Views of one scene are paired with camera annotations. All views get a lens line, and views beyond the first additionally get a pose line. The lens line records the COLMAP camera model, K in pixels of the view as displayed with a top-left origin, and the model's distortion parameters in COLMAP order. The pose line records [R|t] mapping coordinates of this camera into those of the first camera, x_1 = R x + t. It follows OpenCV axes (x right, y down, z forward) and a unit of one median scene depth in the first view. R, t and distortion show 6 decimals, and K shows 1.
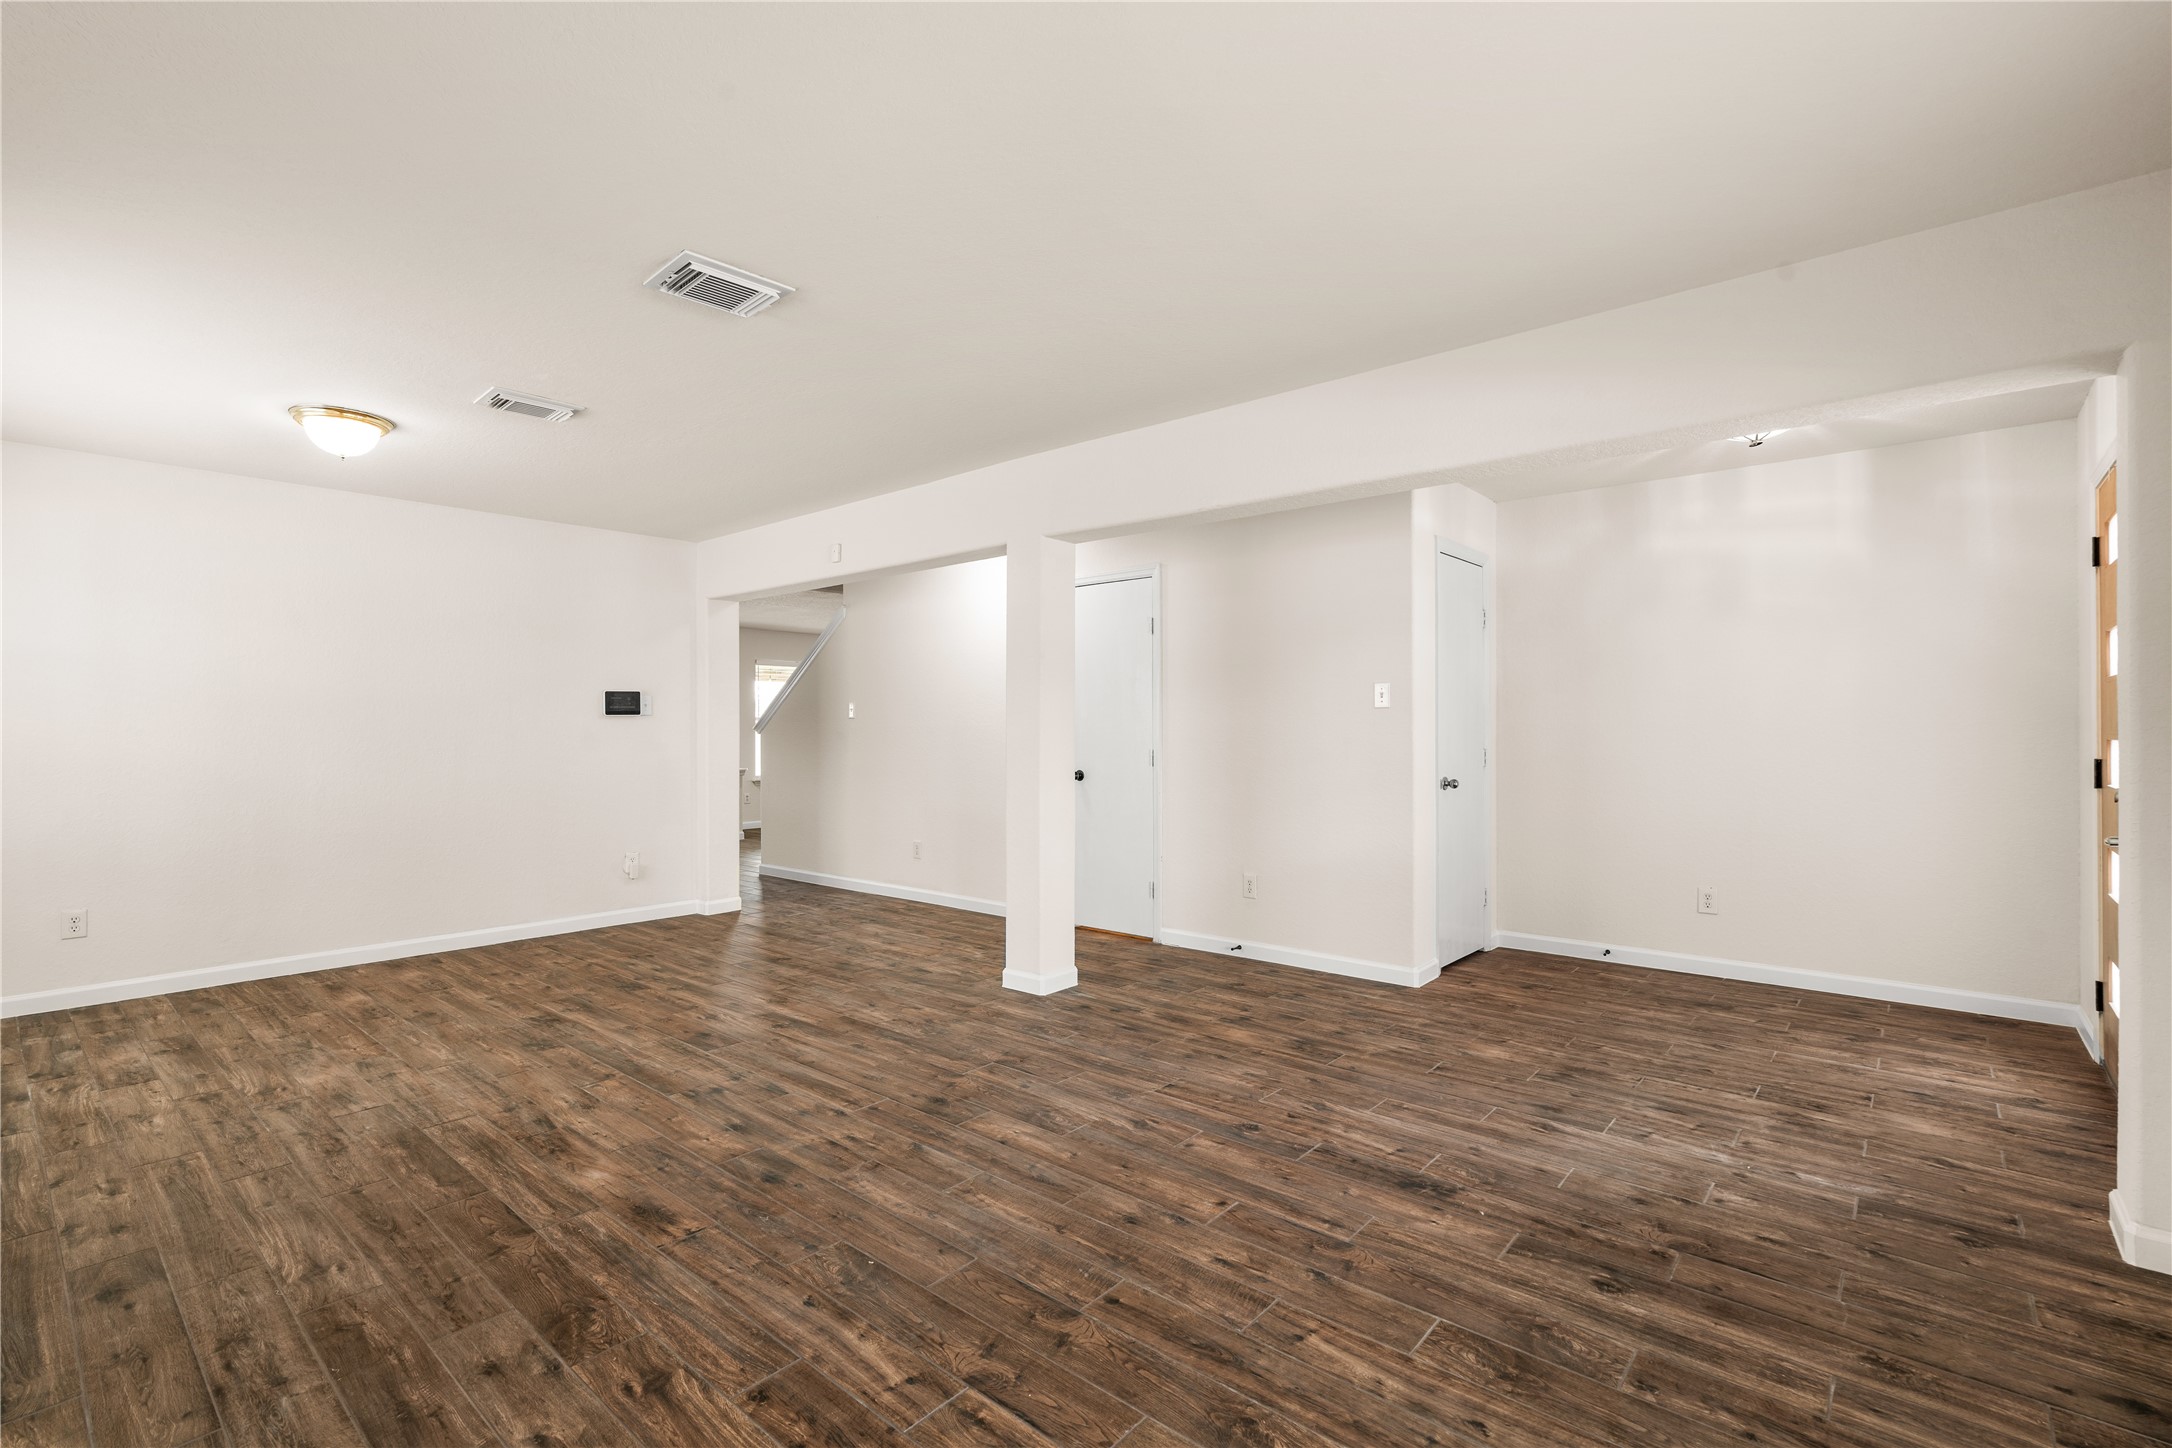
lens RADIAL K [[976.2, 0, 1089.5], [0, 976.2, 728.3], [0, 0, 1]] dist [-0.009645, 0.003042]
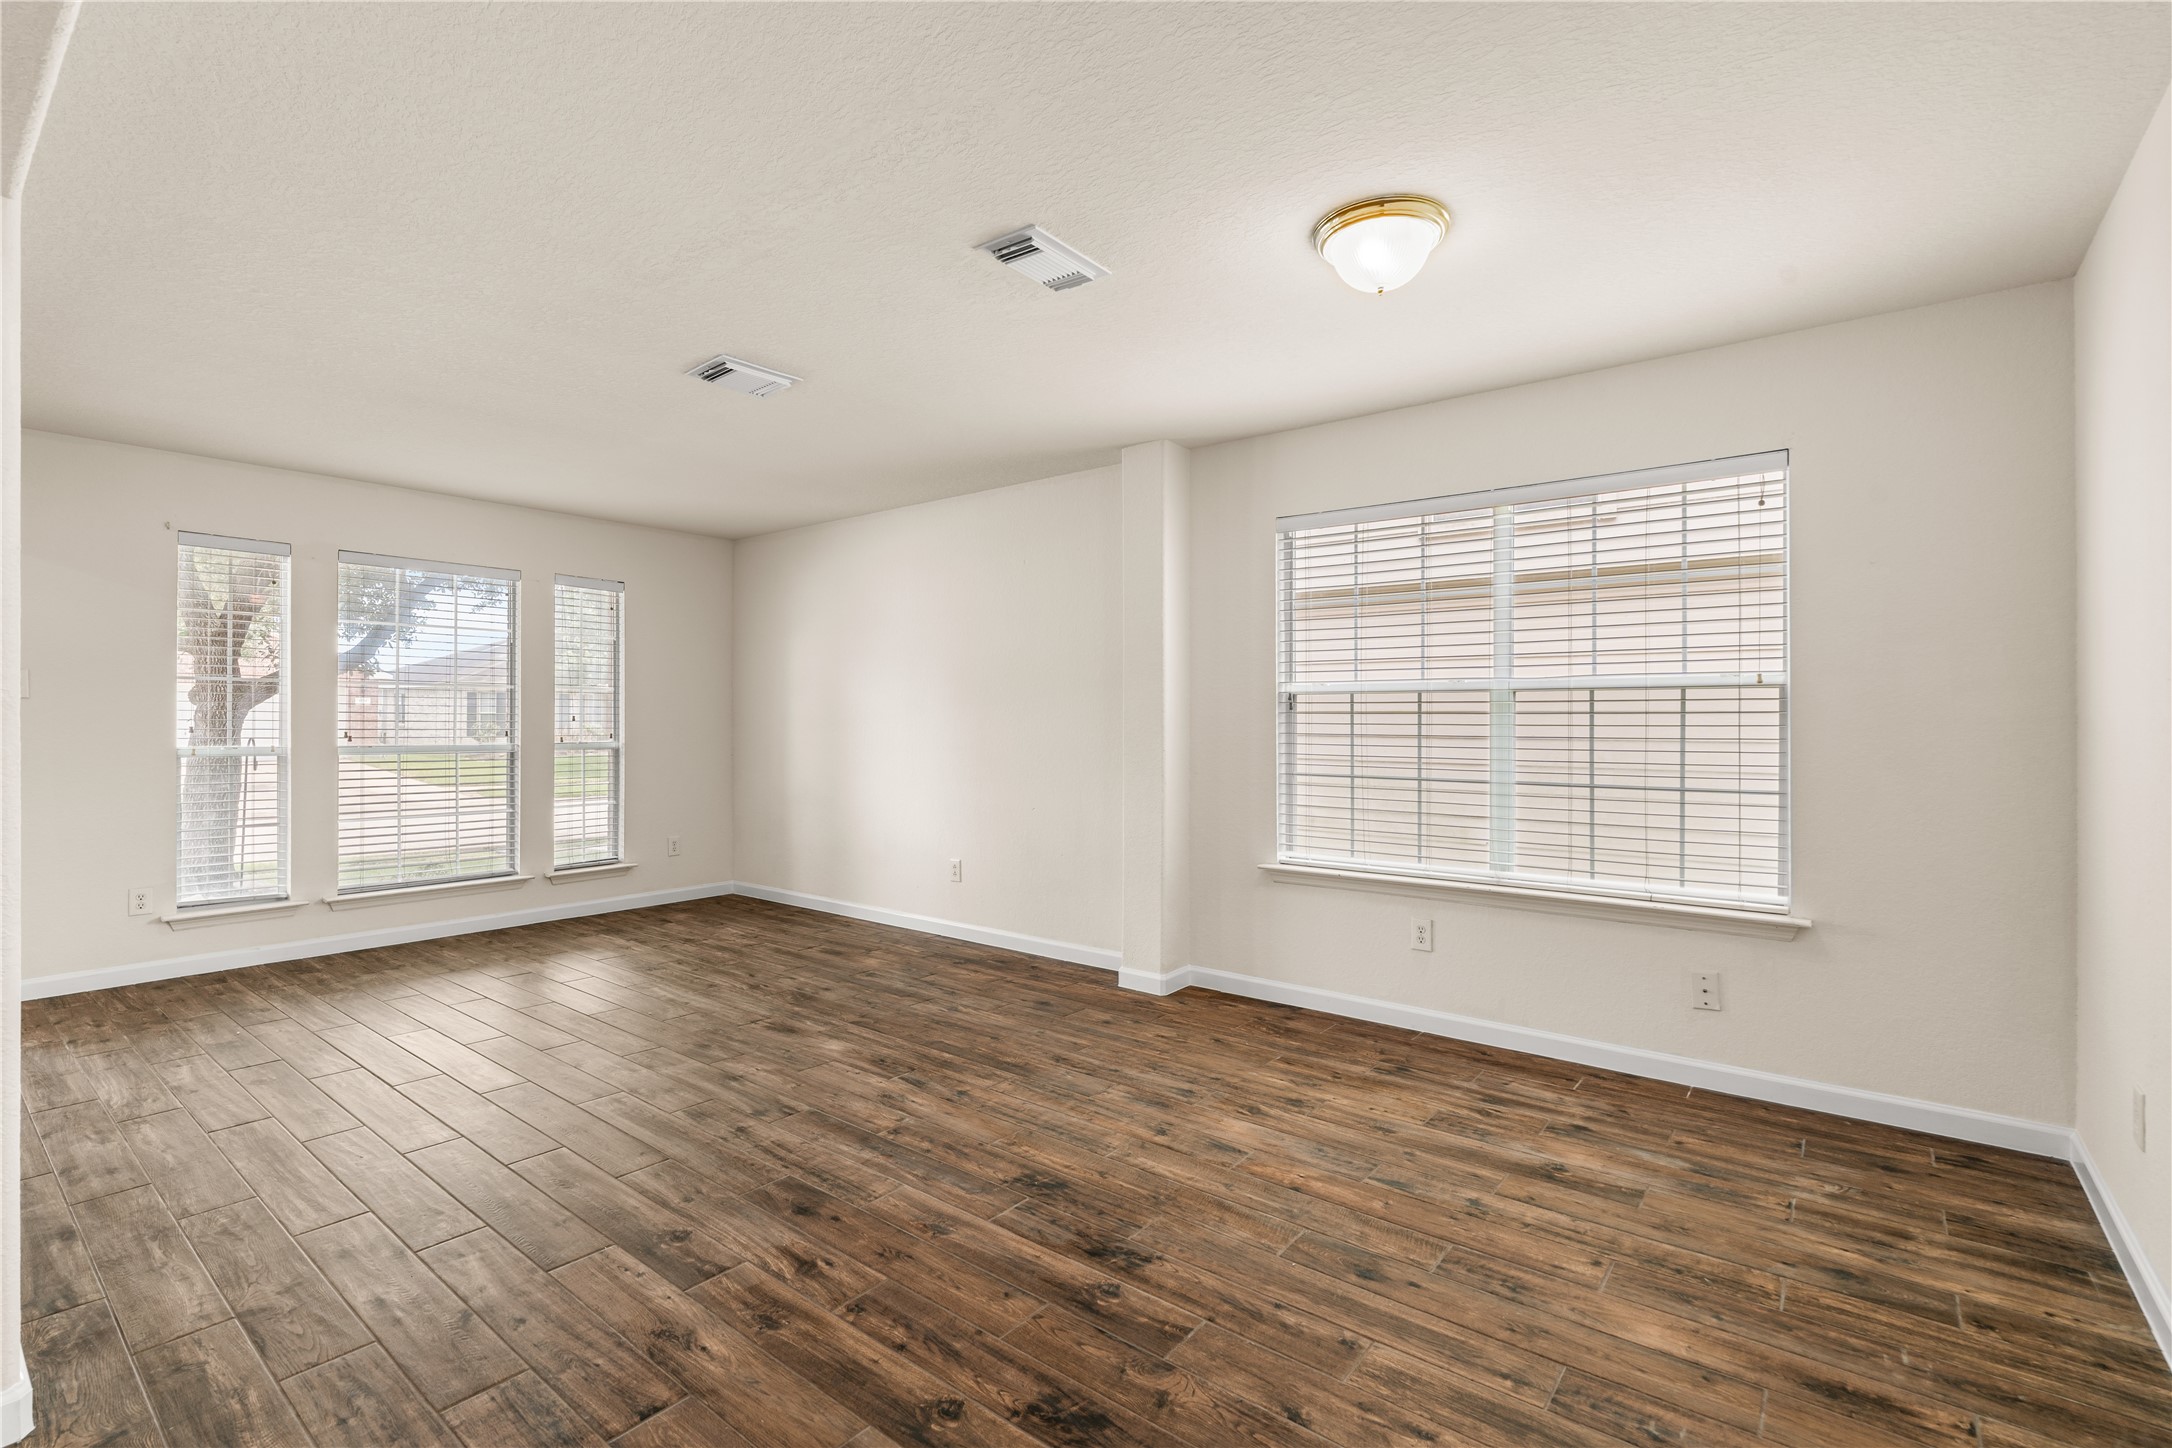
lens RADIAL K [[976.2, 0, 1076.9], [0, 976.2, 714.5], [0, 0, 1]] dist [-0.009645, 0.003042]
pose [[-0.999433, -0.000467, -0.033655, -0.667761], [-0.000287, 0.999986, -0.005342, 0.002238], [0.033657, -0.005329, -0.999419, 1.981195]]
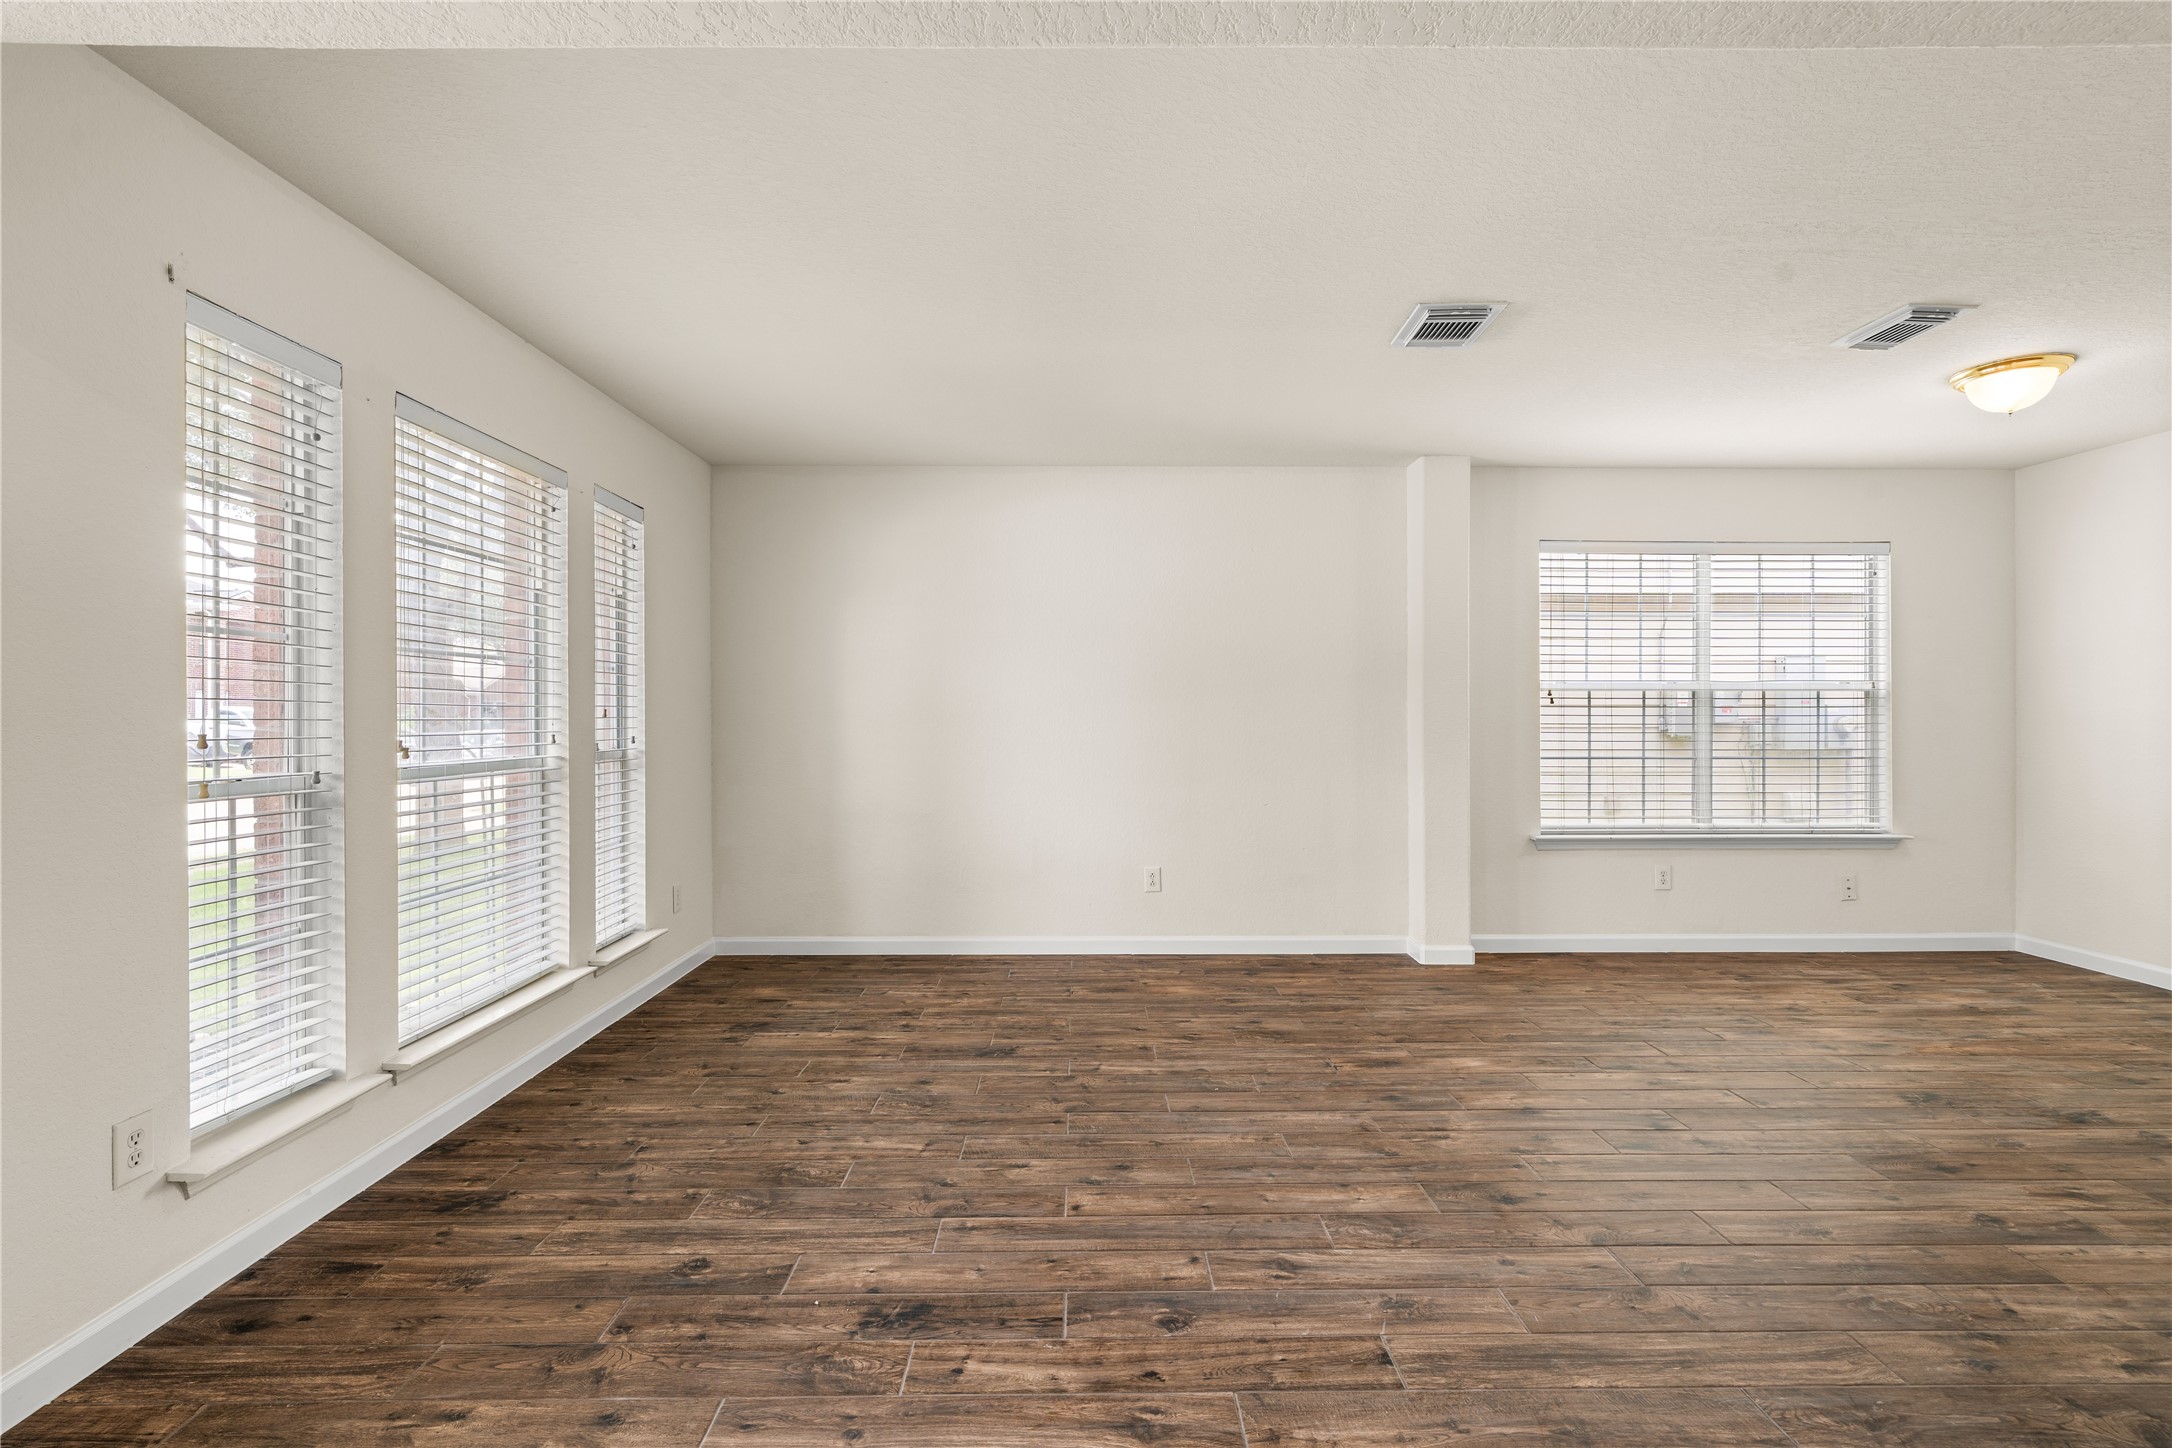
lens RADIAL K [[976.2, 0, 1075.3], [0, 976.2, 708.2], [0, 0, 1]] dist [-0.009645, 0.003042]
pose [[-0.758779, 0.000446, -0.651348, 0.598606], [0.003051, 0.999991, -0.002870, -0.002071], [0.651341, -0.004165, -0.758774, 1.359446]]
